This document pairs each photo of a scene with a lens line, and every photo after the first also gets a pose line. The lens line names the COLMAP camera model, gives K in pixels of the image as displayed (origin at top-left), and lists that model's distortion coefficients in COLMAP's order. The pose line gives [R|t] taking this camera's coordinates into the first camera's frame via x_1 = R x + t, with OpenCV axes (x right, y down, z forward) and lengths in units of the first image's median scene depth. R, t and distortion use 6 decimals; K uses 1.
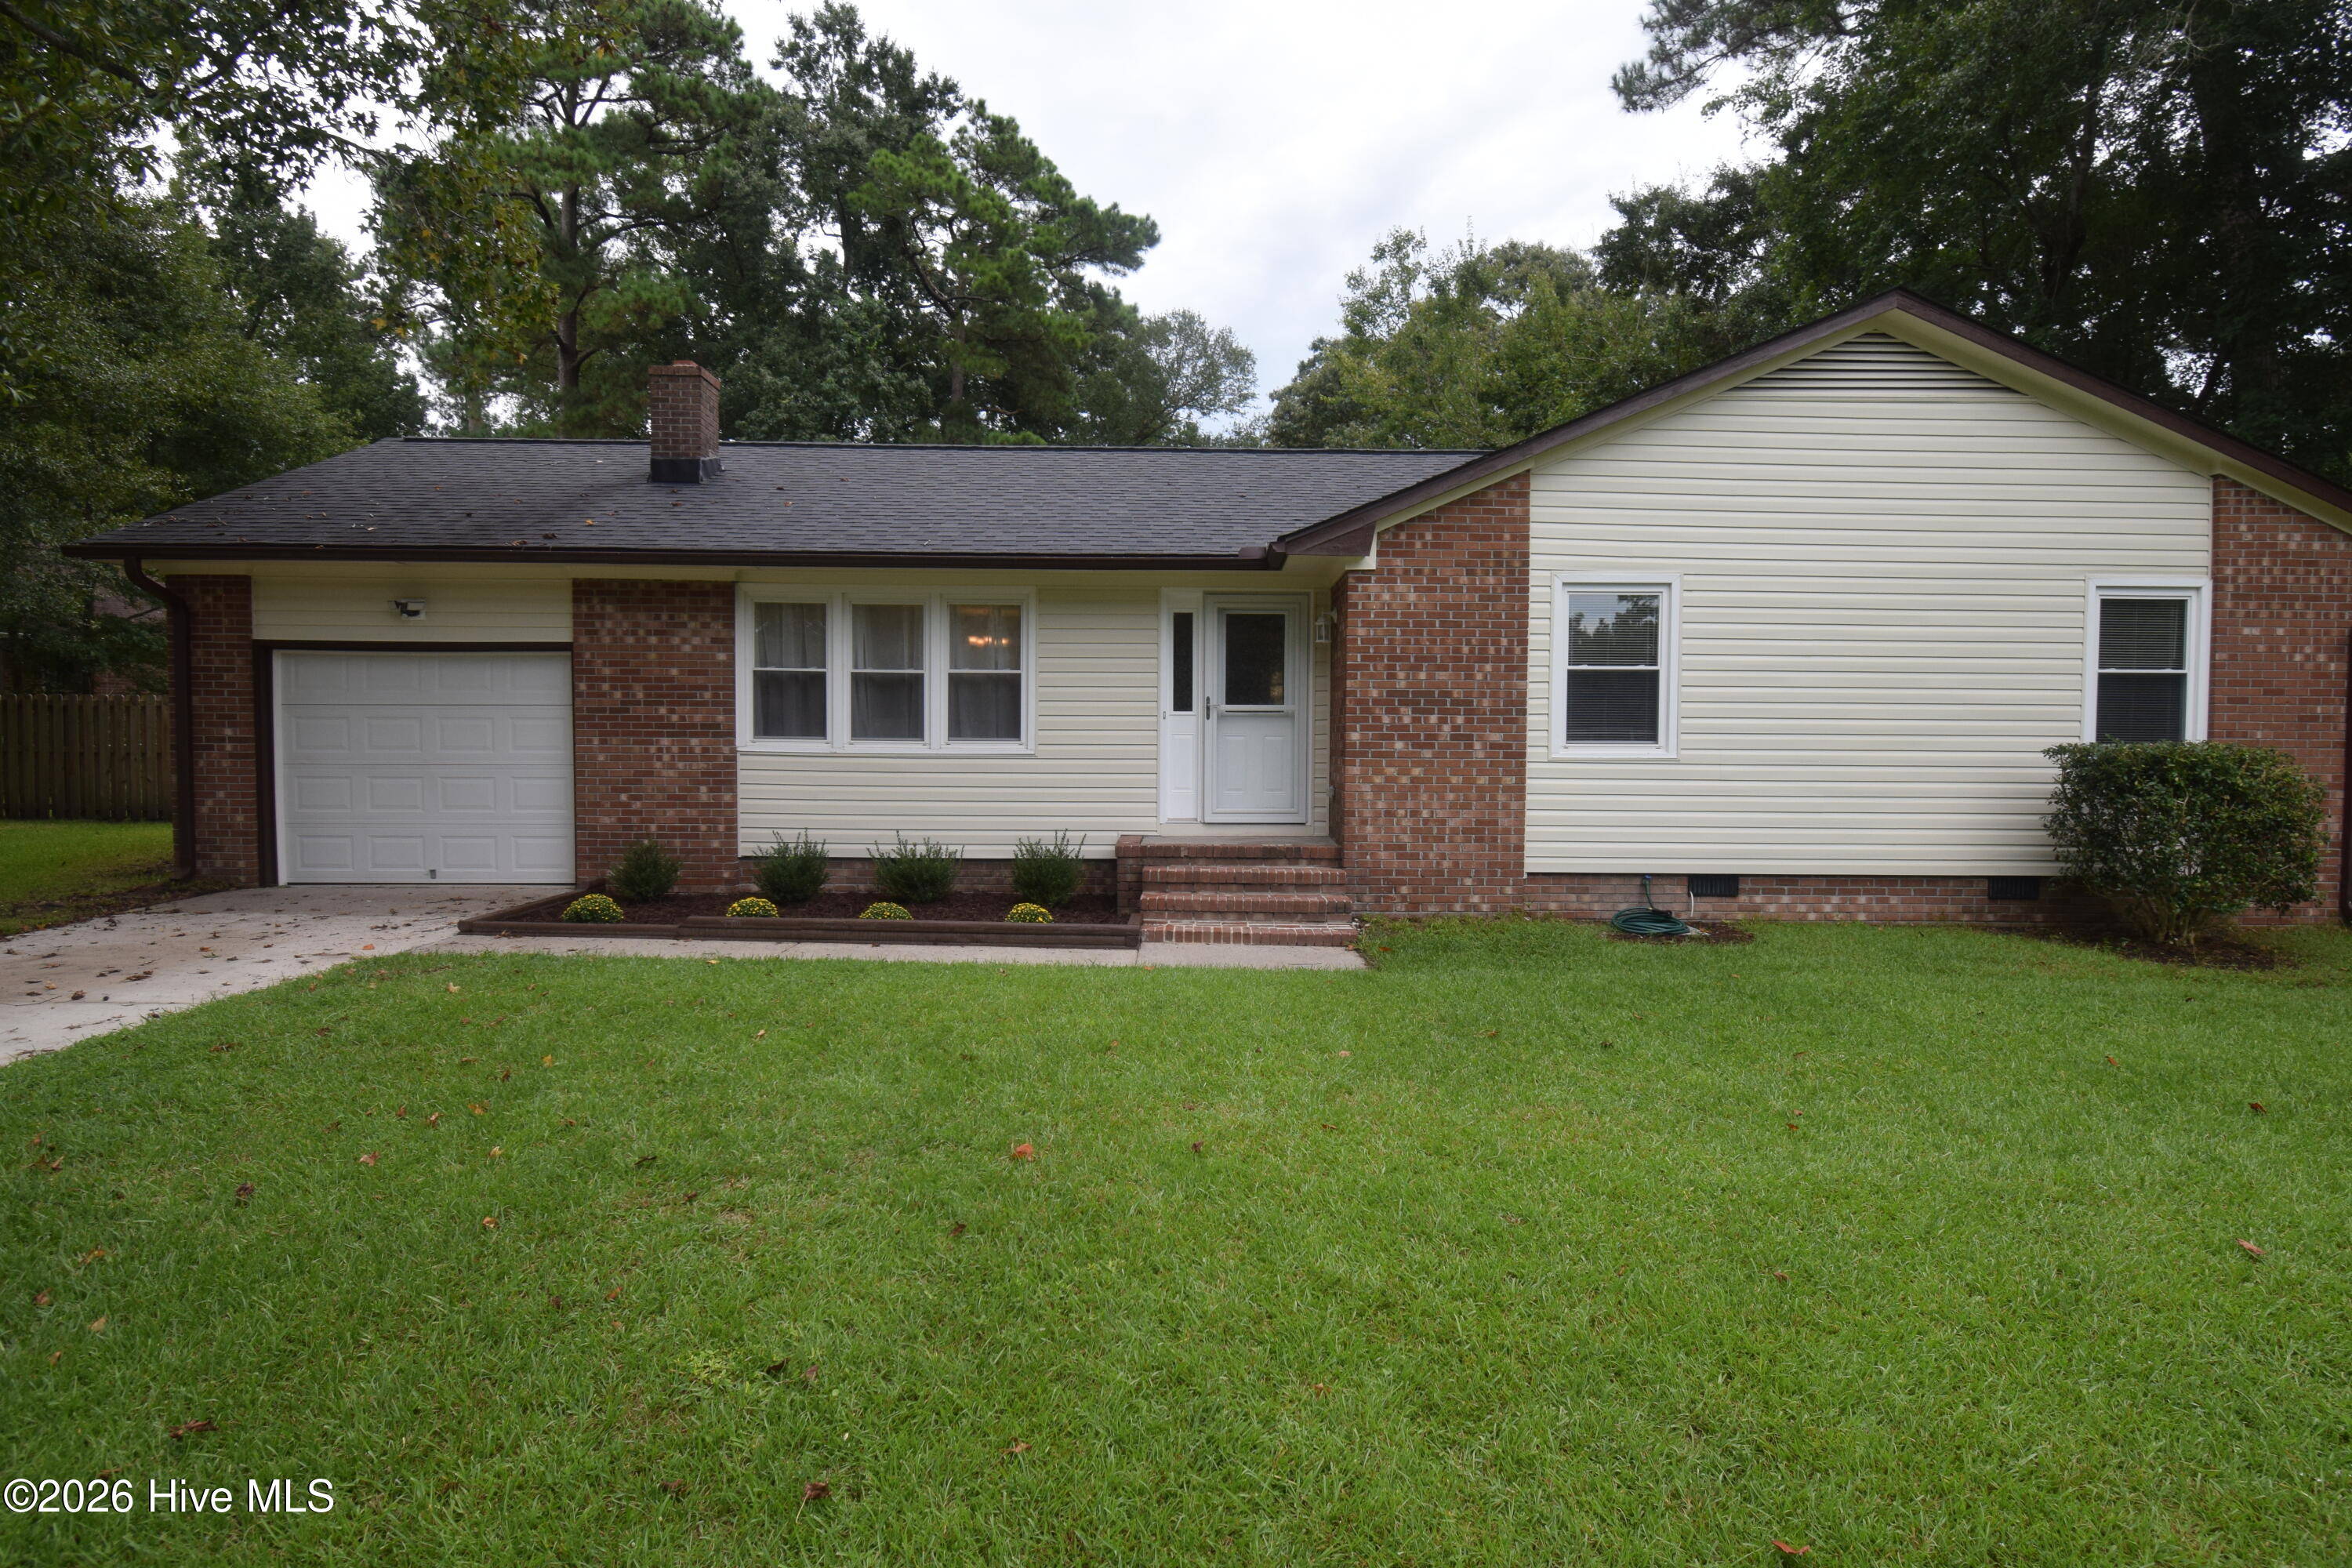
lens RADIAL K [[1276.6, 0, 1186.9], [0, 1276.6, 788.8], [0, 0, 1]] dist [0.025022, -0.037581]
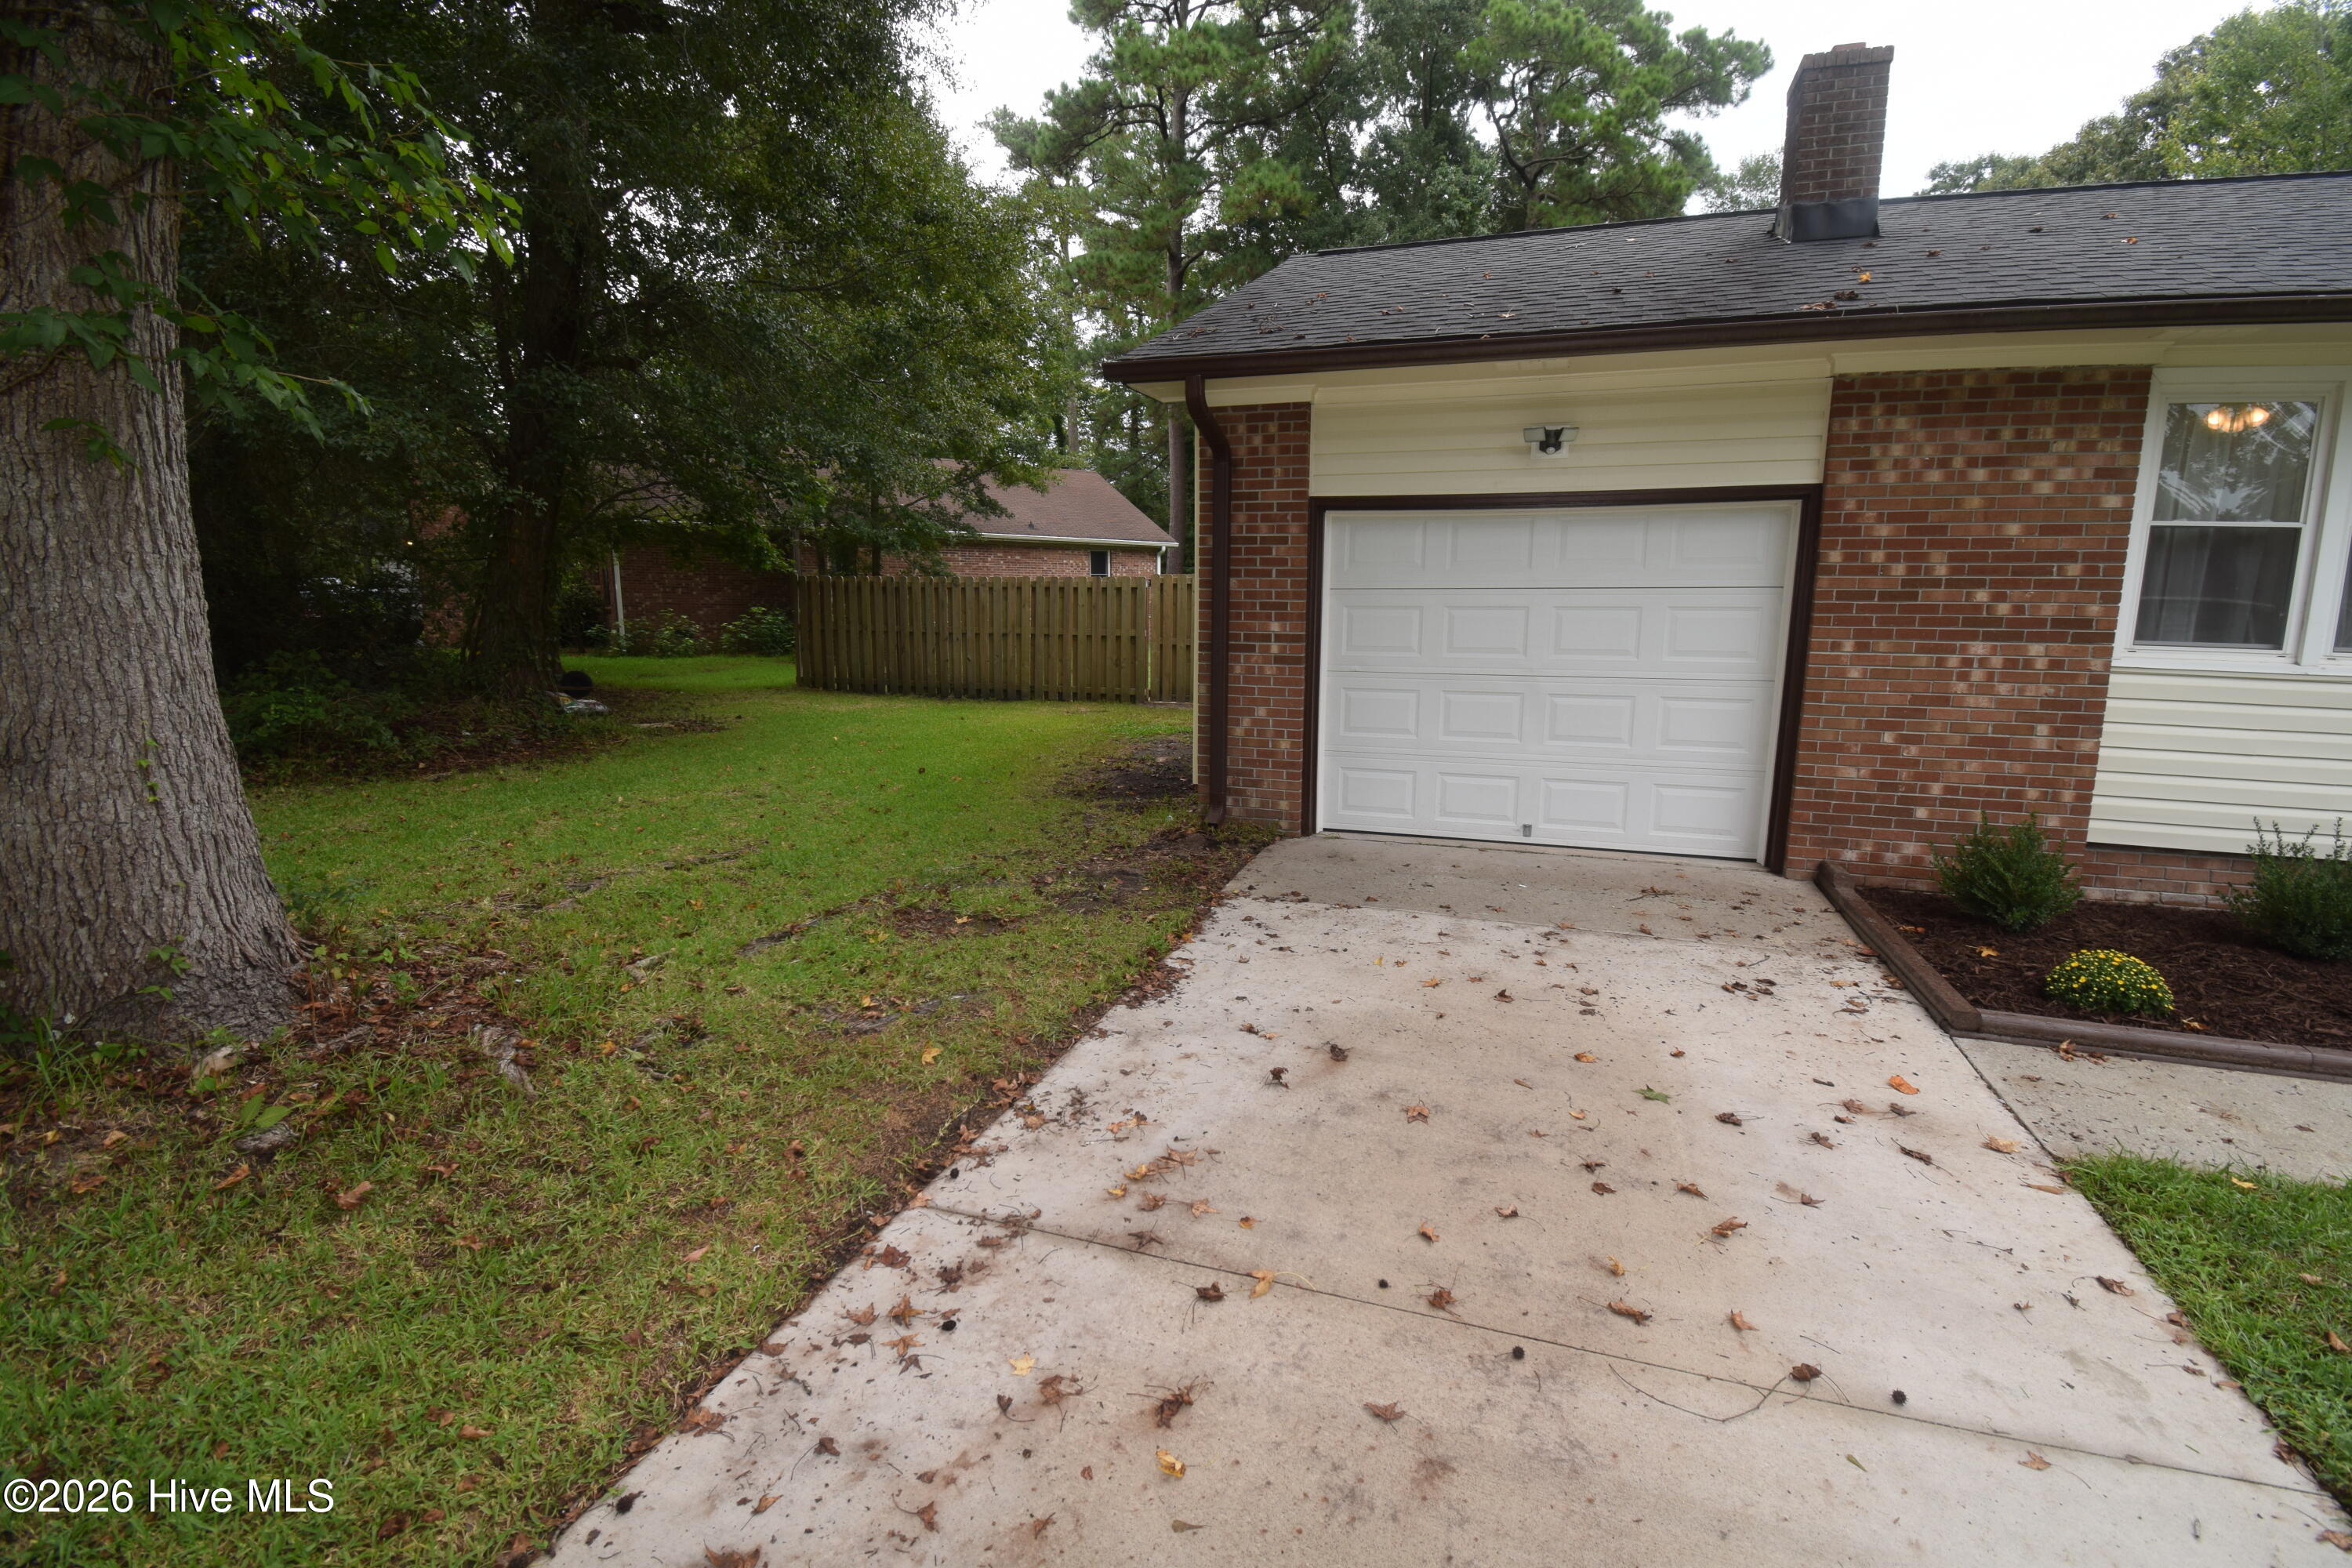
lens RADIAL K [[1041.4, 0, 1189.3], [0, 1041.4, 785.7], [0, 0, 1]] dist [0.022819, -0.028933]
pose [[0.943555, 0.057237, -0.326234, -0.592934], [-0.014926, 0.991303, 0.130753, -0.031576], [0.330880, -0.118503, 0.936203, 0.411261]]
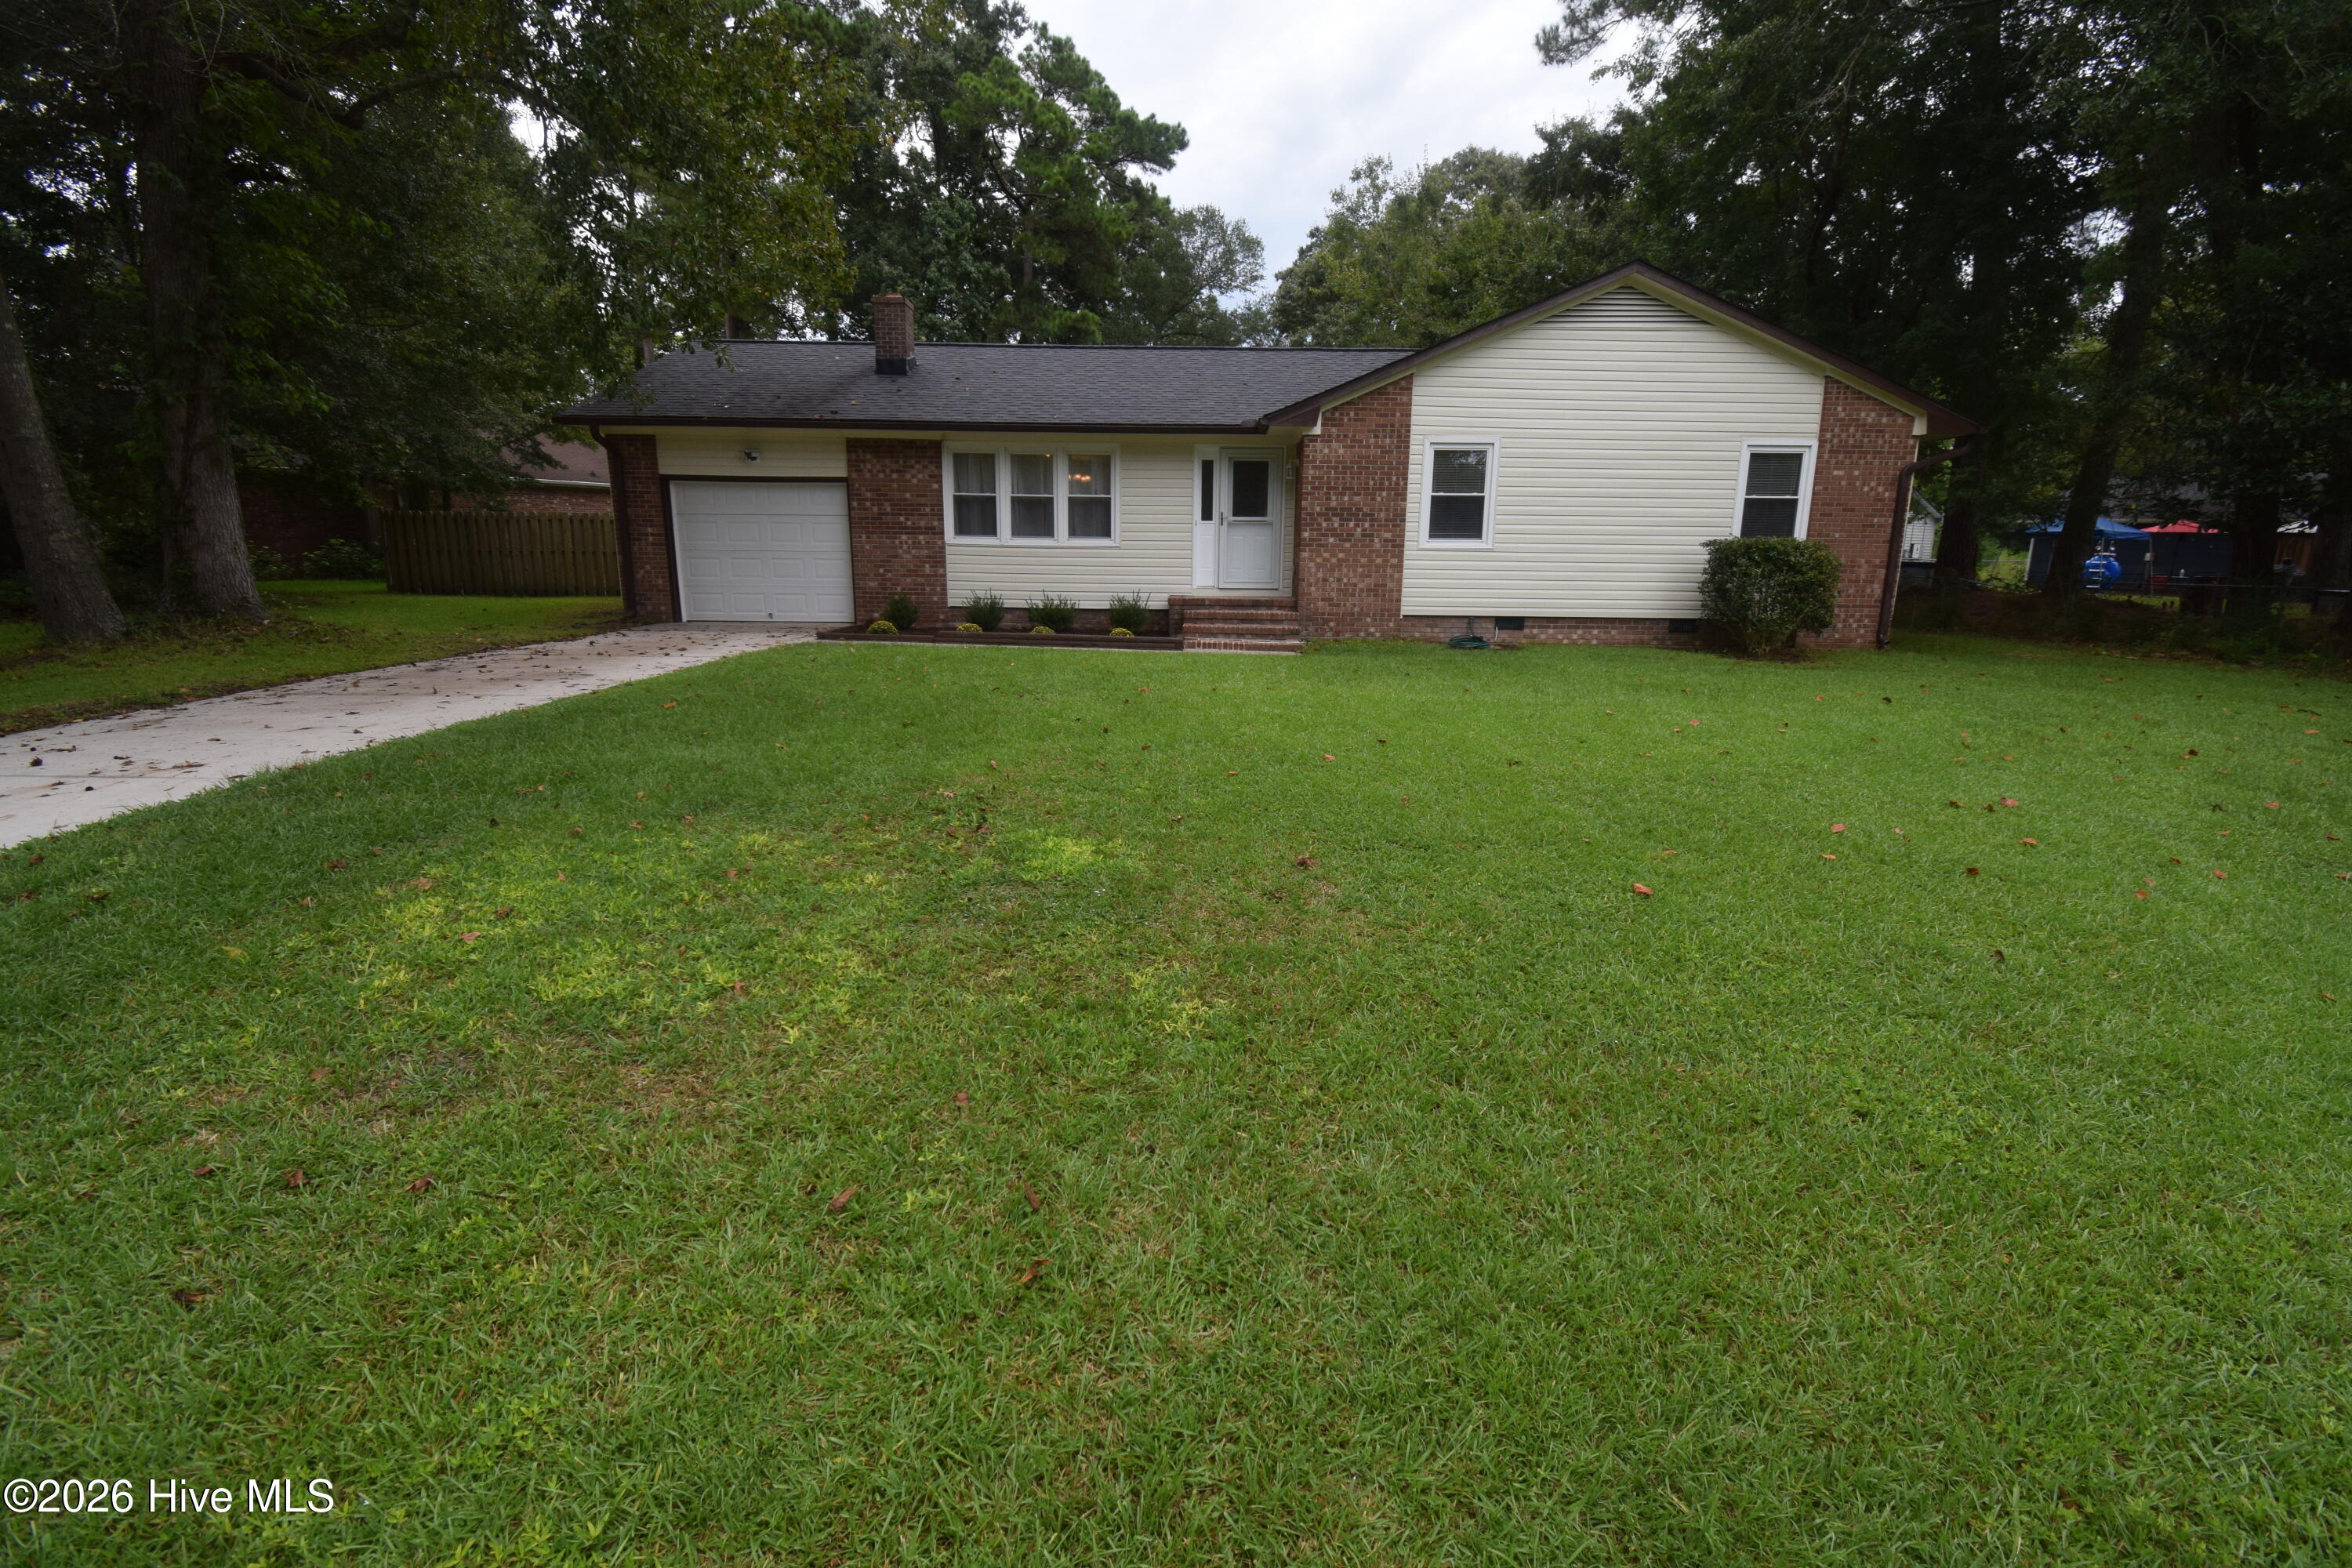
lens RADIAL K [[1036.6, 0, 1184.4], [0, 1036.6, 783.7], [0, 0, 1]] dist [0.020545, -0.027621]
pose [[0.999792, 0.008791, -0.018412, -0.004675], [-0.005549, 0.985559, 0.169240, 0.050374], [0.019634, -0.169102, 0.985403, -0.415092]]
